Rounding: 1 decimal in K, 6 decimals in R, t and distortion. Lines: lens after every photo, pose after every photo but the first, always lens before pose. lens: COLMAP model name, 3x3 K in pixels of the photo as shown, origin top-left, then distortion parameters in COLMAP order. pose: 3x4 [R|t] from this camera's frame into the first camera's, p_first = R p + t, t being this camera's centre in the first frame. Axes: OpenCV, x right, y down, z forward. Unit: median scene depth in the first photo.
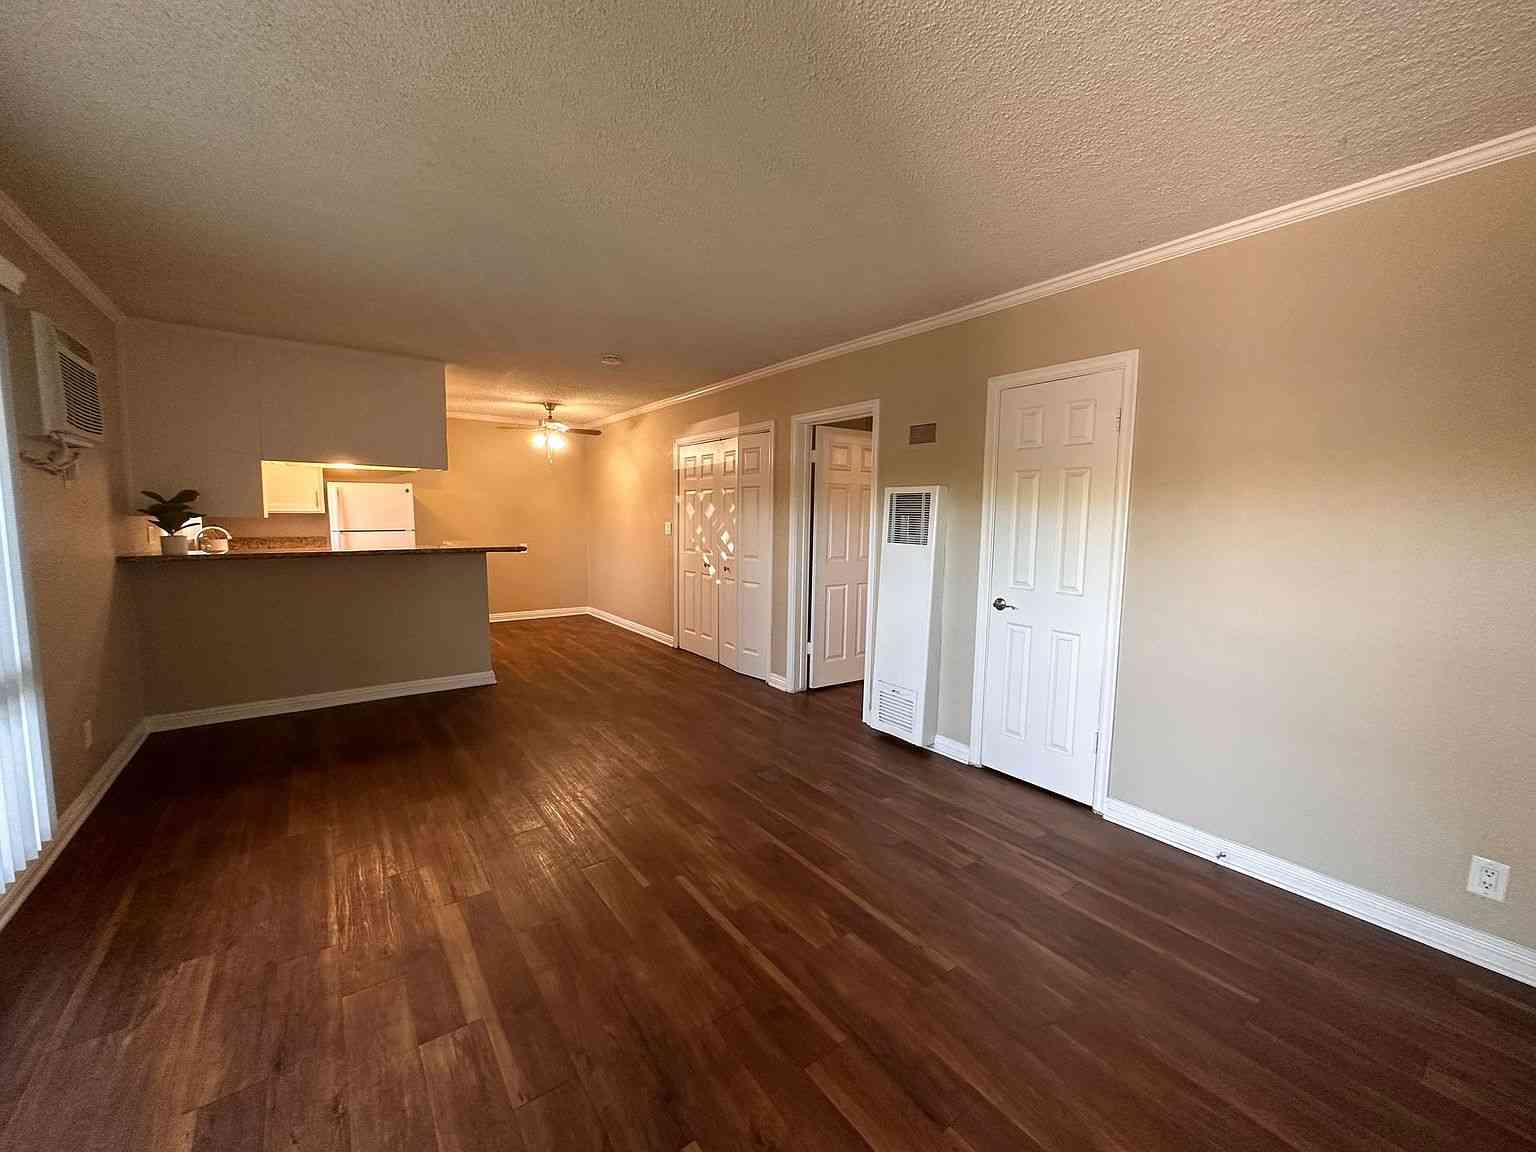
lens RADIAL K [[614.4, 0, 768.0], [0, 614.4, 576.0], [0, 0, 1]] dist [-0.000363, -0.000597]
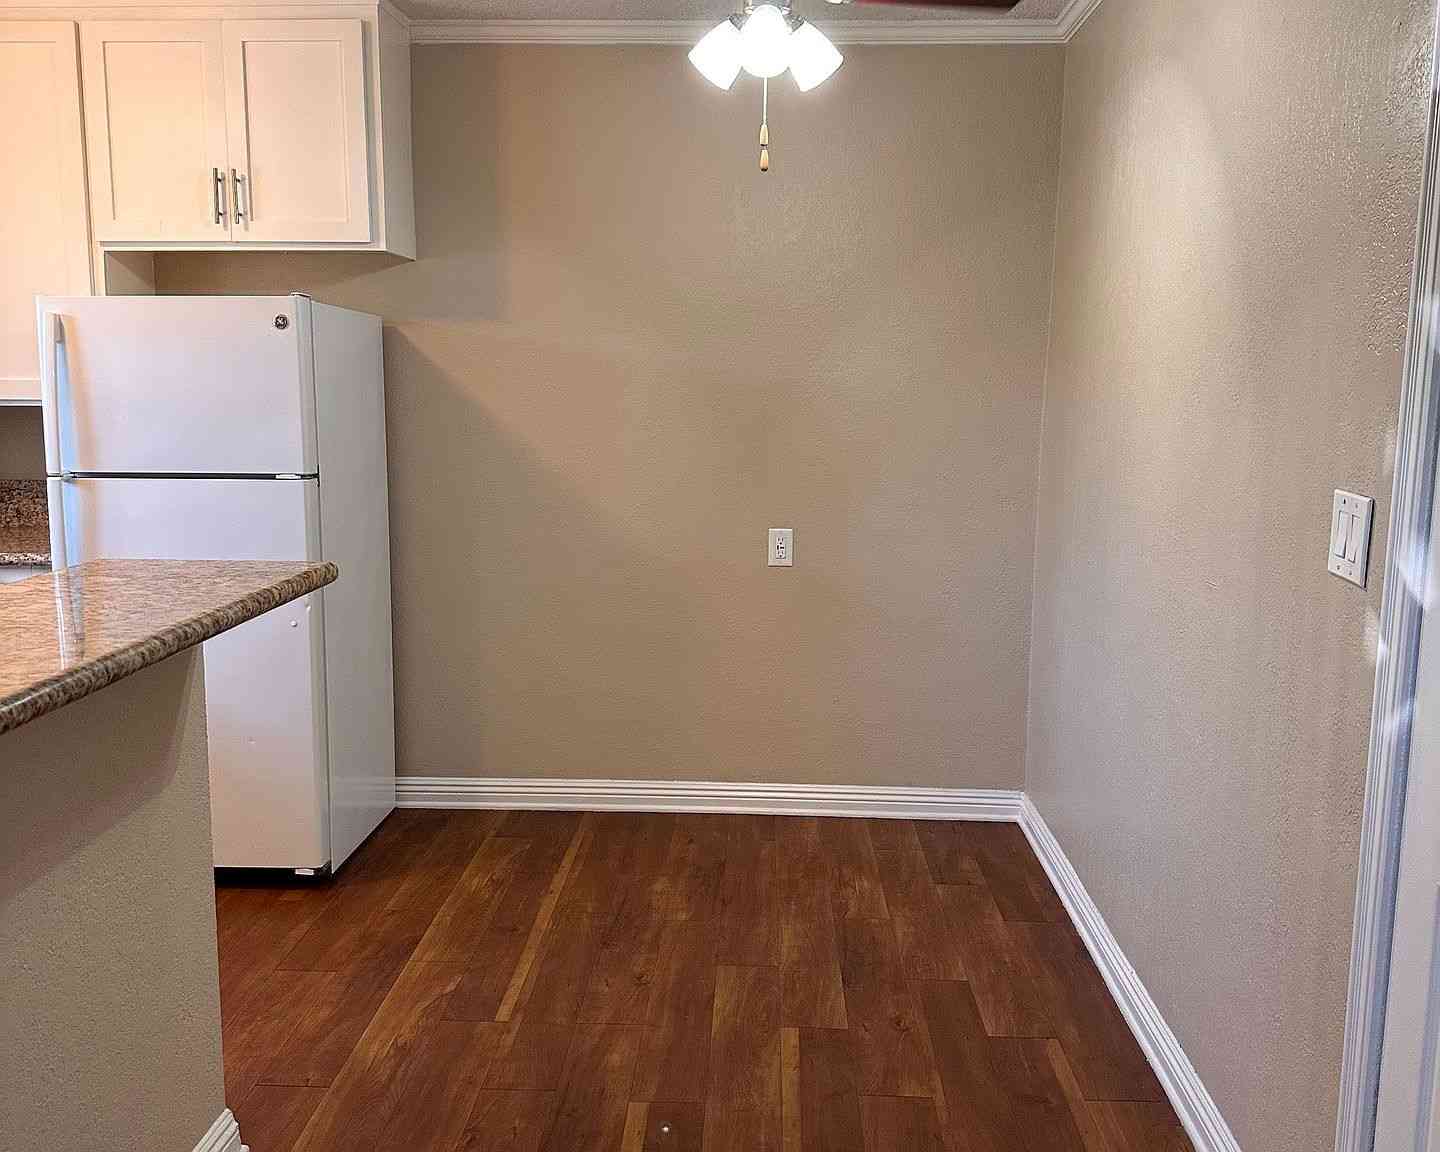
lens RADIAL K [[1318.4, 0, 721.4], [0, 1318.4, 592.9], [0, 0, 1]] dist [0.004580, -0.004374]
pose [[0.783953, 0.093016, -0.613813, -0.093103], [-0.063161, 0.995532, 0.070192, -0.077163], [0.617599, -0.016258, 0.786325, 0.676632]]
